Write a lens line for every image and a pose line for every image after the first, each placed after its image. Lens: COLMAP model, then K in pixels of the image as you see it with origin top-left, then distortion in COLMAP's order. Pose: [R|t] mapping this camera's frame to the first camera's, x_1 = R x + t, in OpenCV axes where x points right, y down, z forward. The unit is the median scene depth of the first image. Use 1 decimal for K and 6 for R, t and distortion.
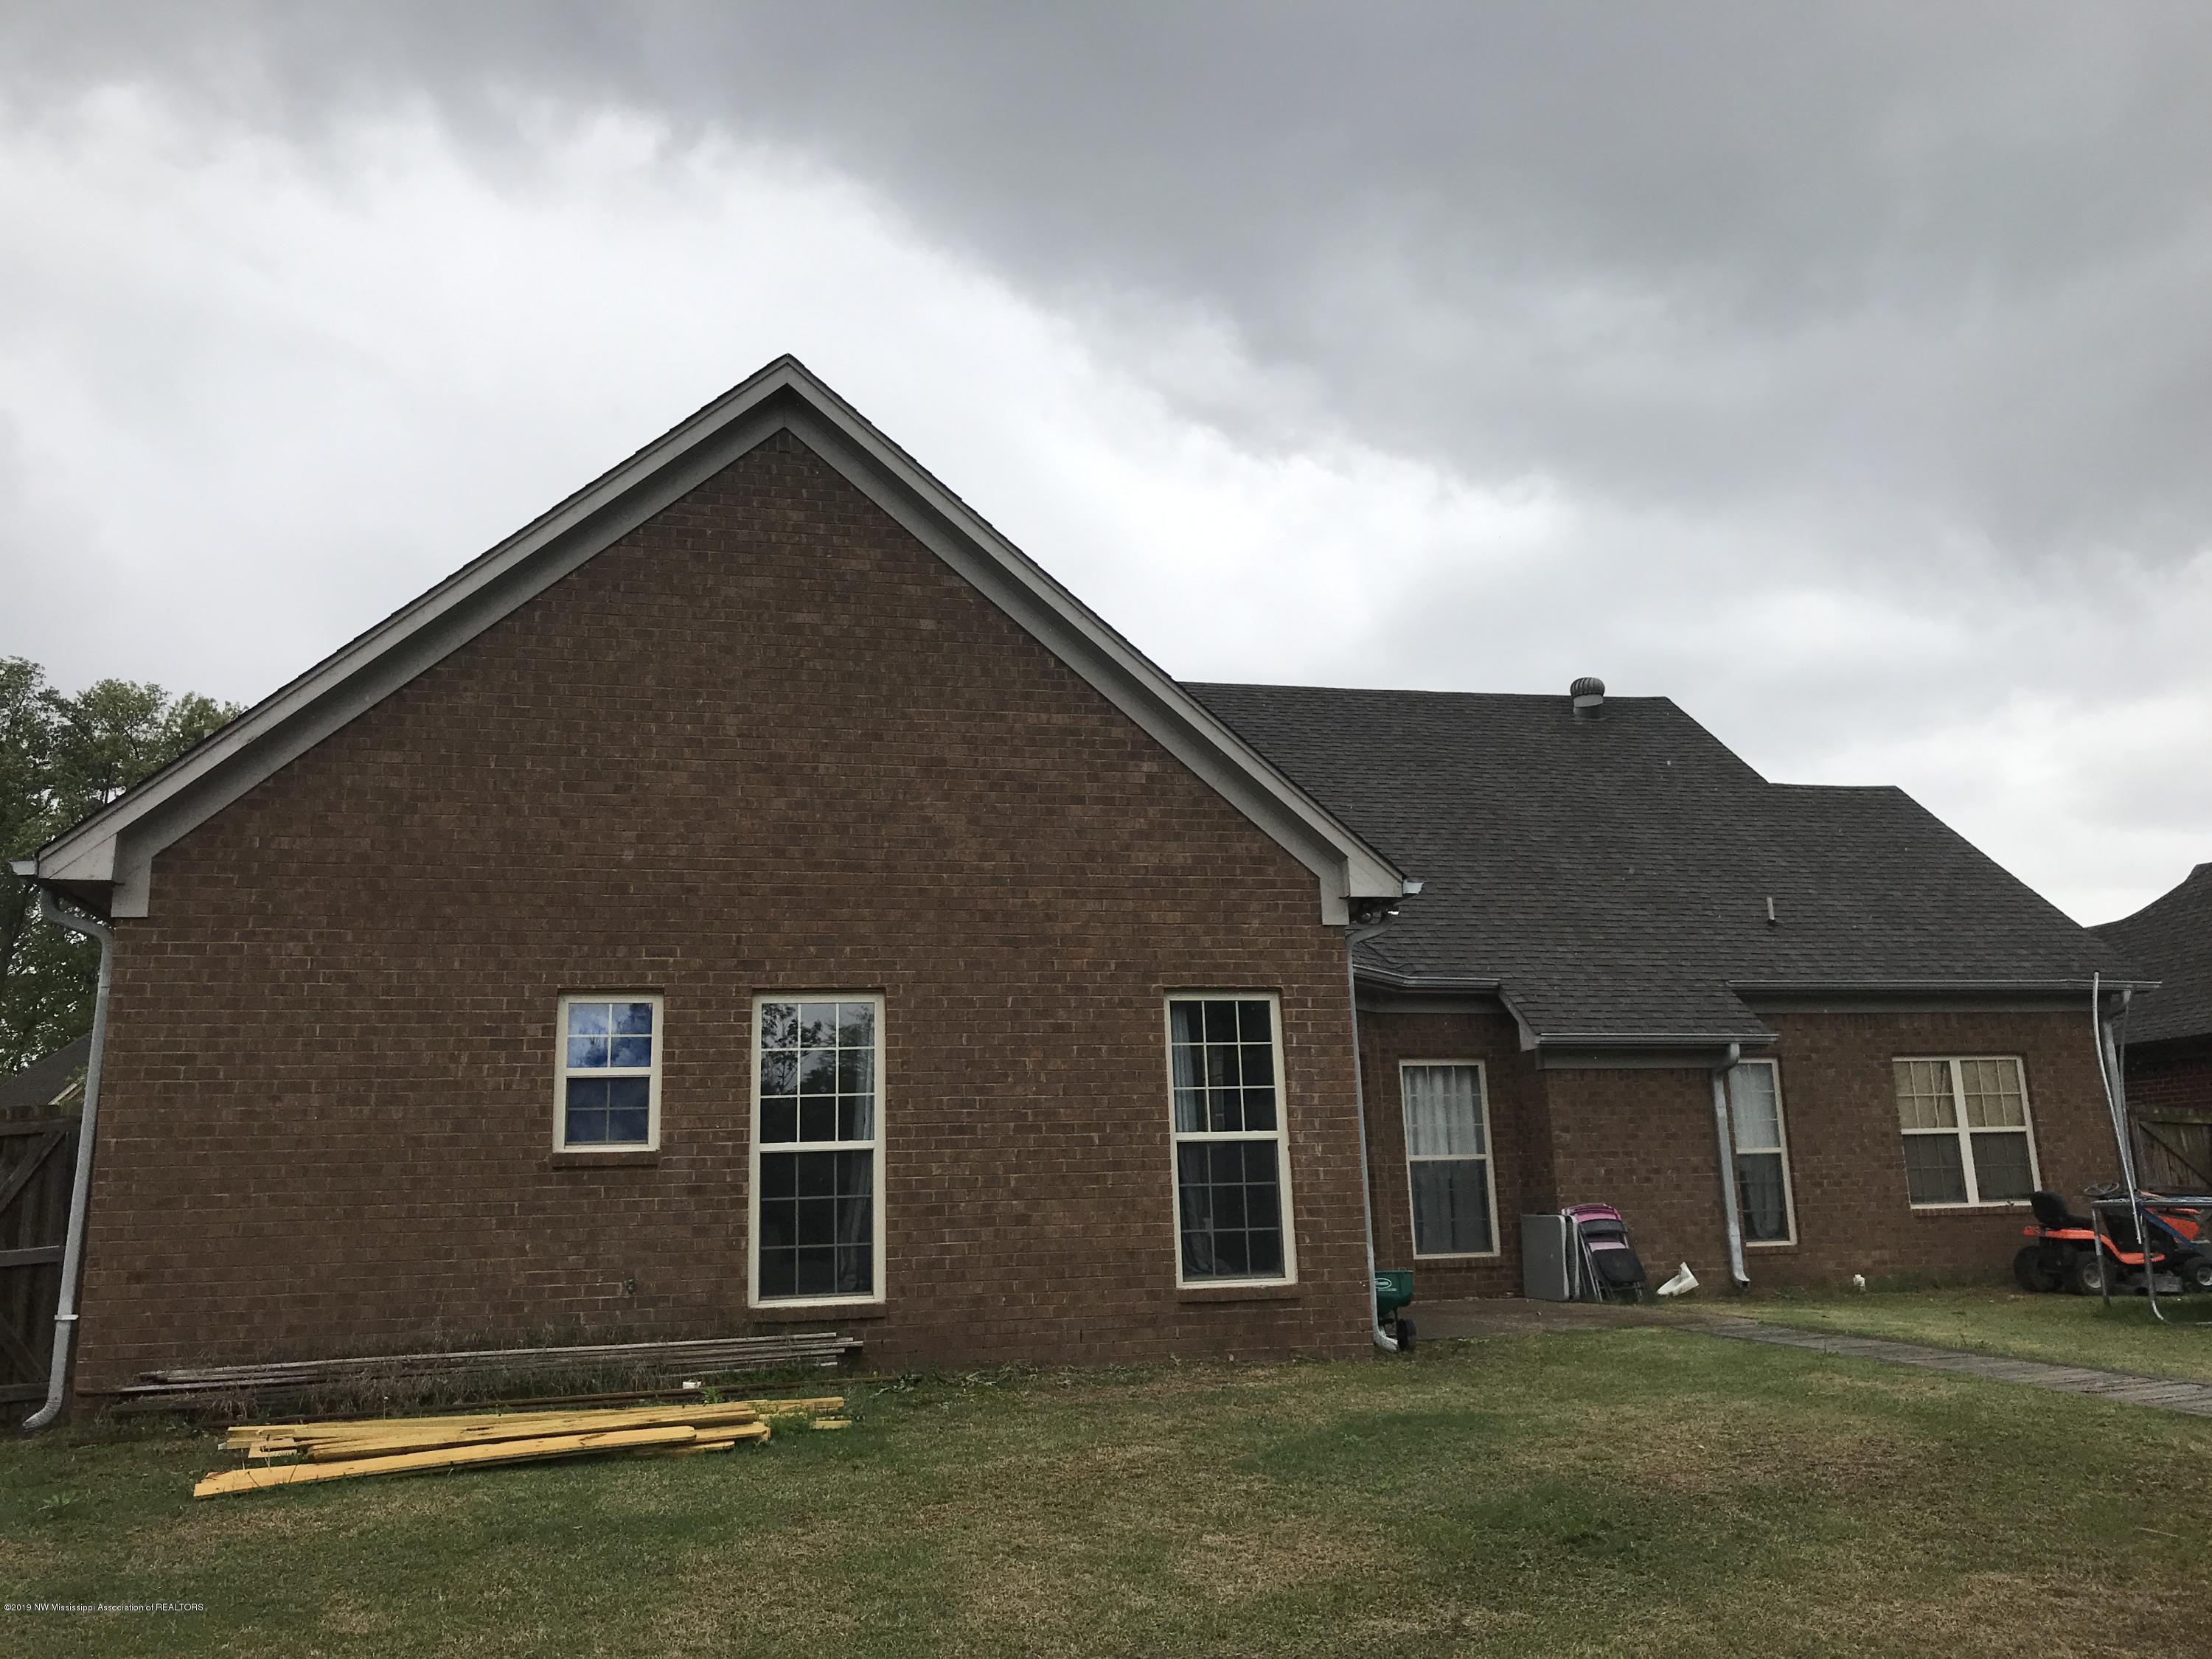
lens RADIAL K [[1812.5, 0, 1106.9], [0, 1812.5, 820.6], [0, 0, 1]] dist [0.120043, -0.235298]
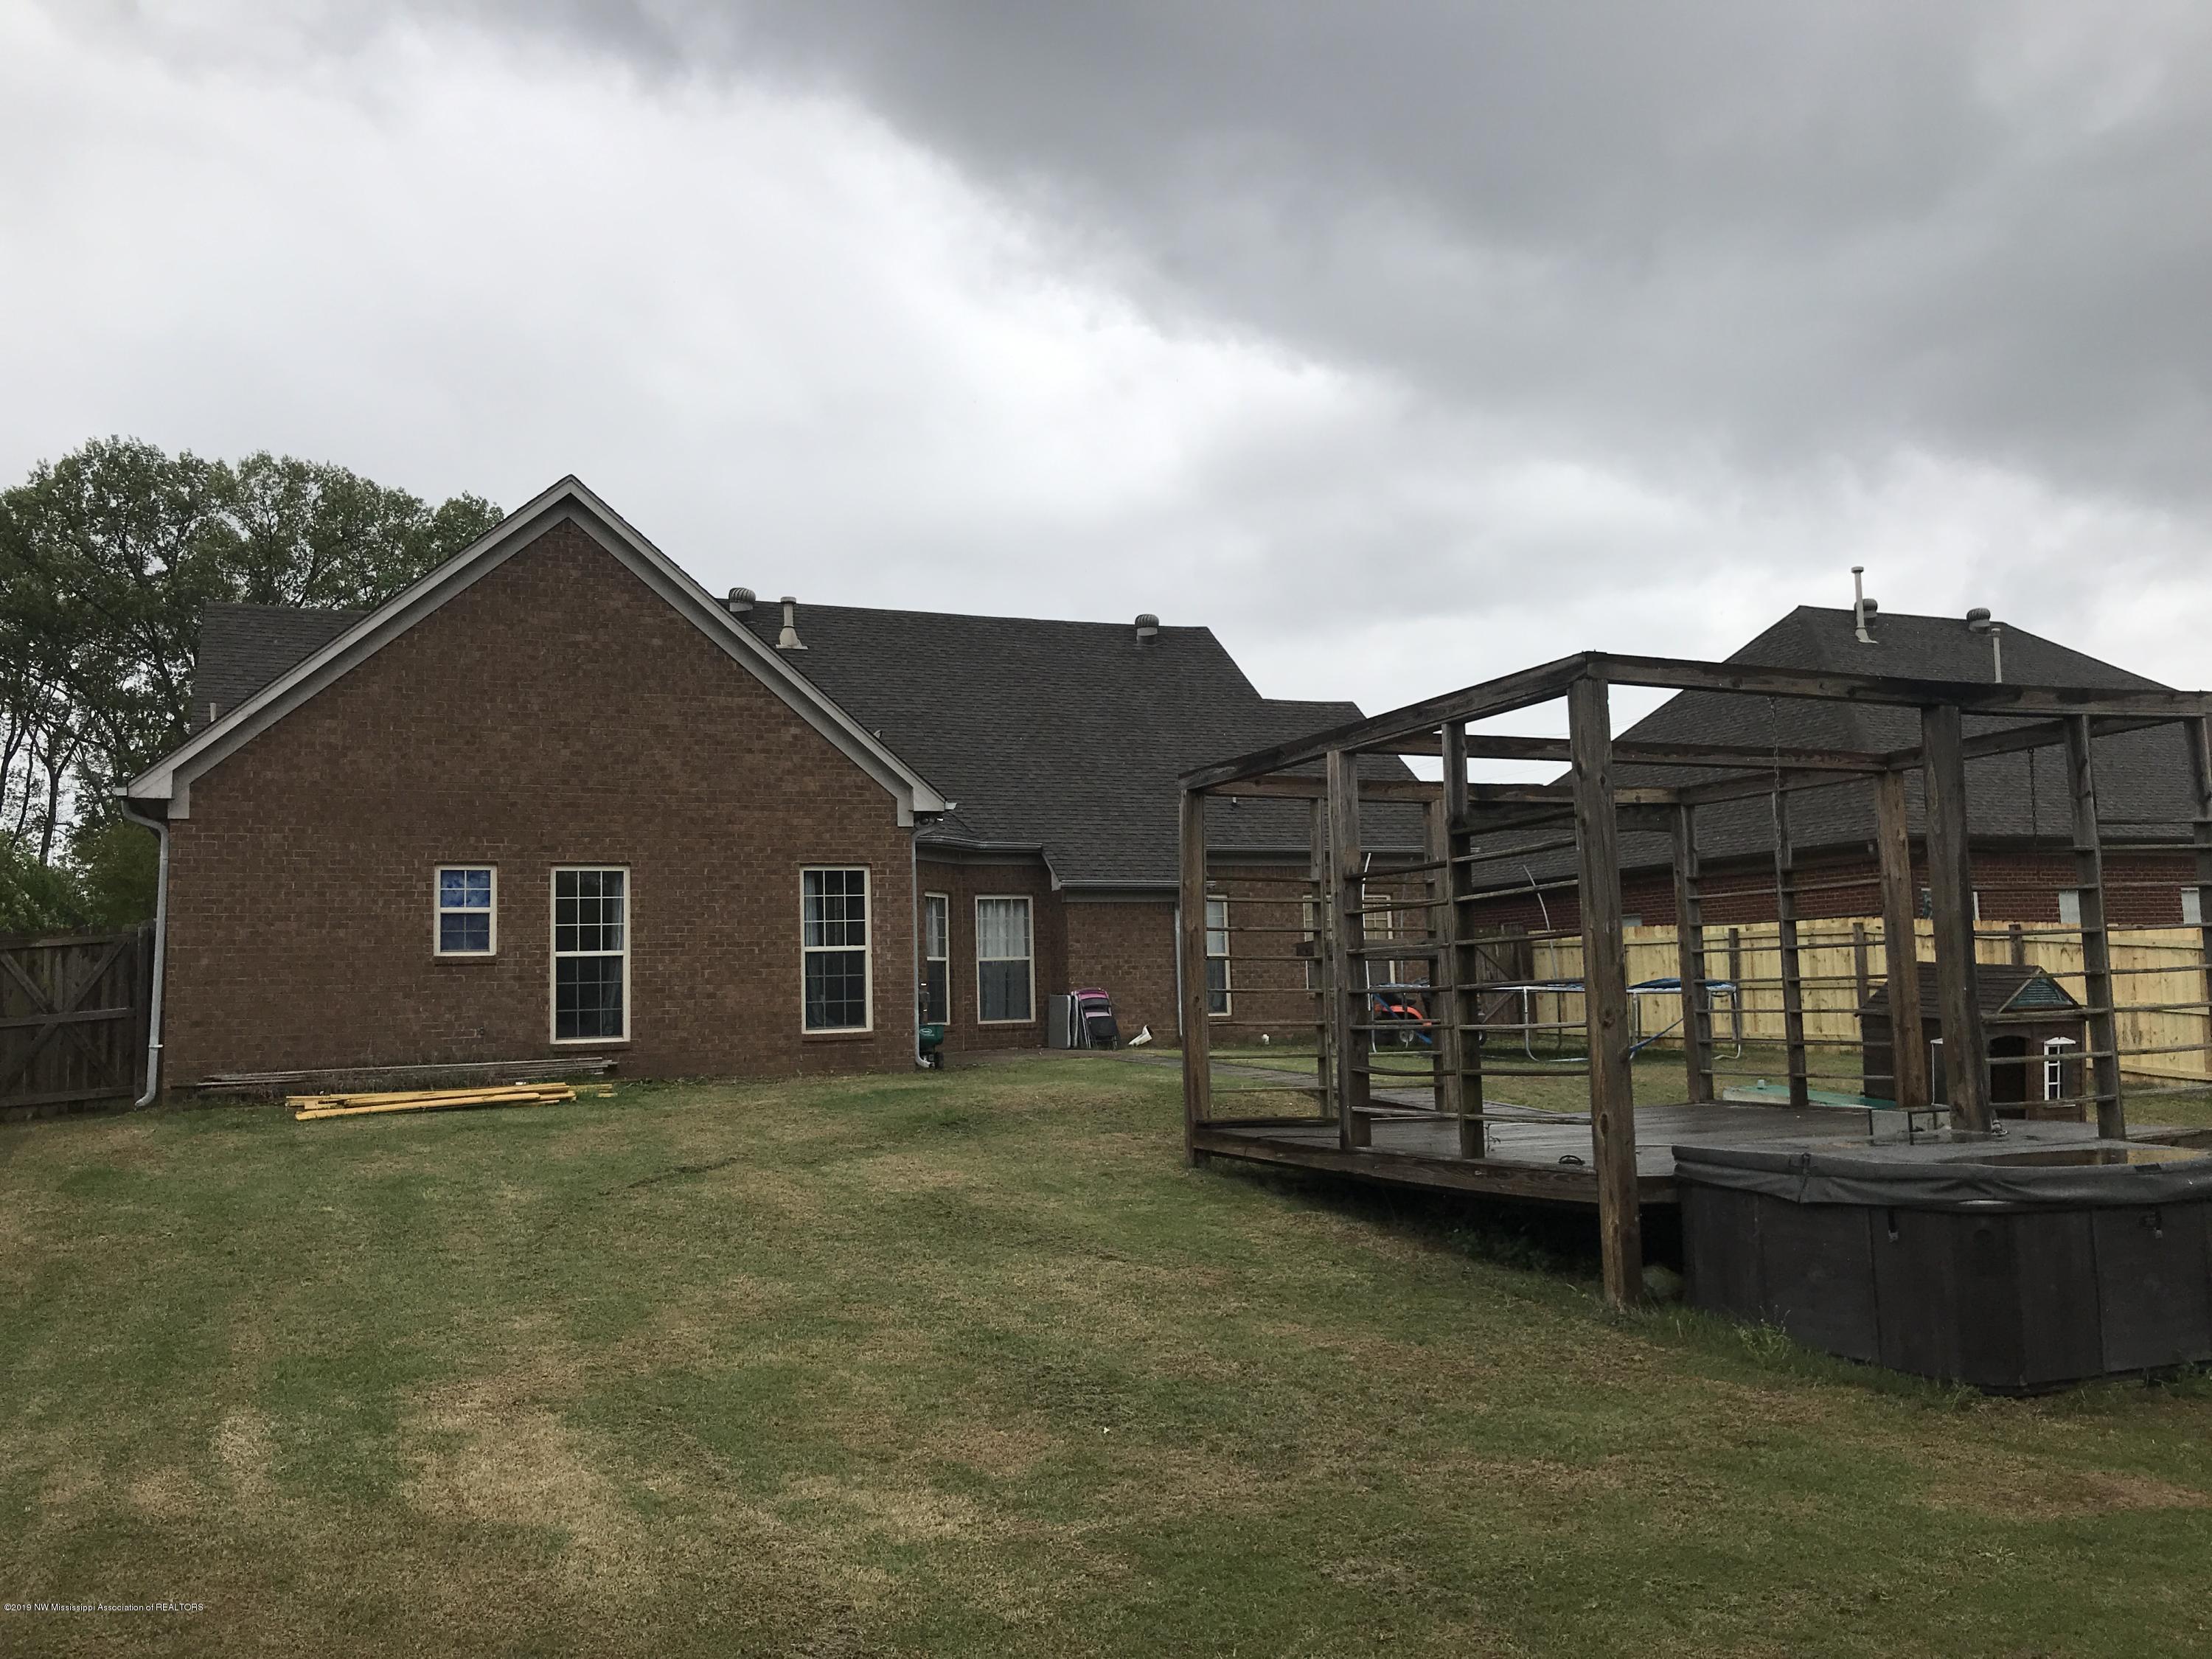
lens RADIAL K [[1812.5, 0, 1106.9], [0, 1812.5, 820.6], [0, 0, 1]] dist [0.120043, -0.235298]
pose [[0.987864, 0.019245, 0.154126, 0.053713], [-0.036284, 0.993432, 0.108521, -0.146883], [-0.151026, -0.112796, 0.982073, -0.733553]]
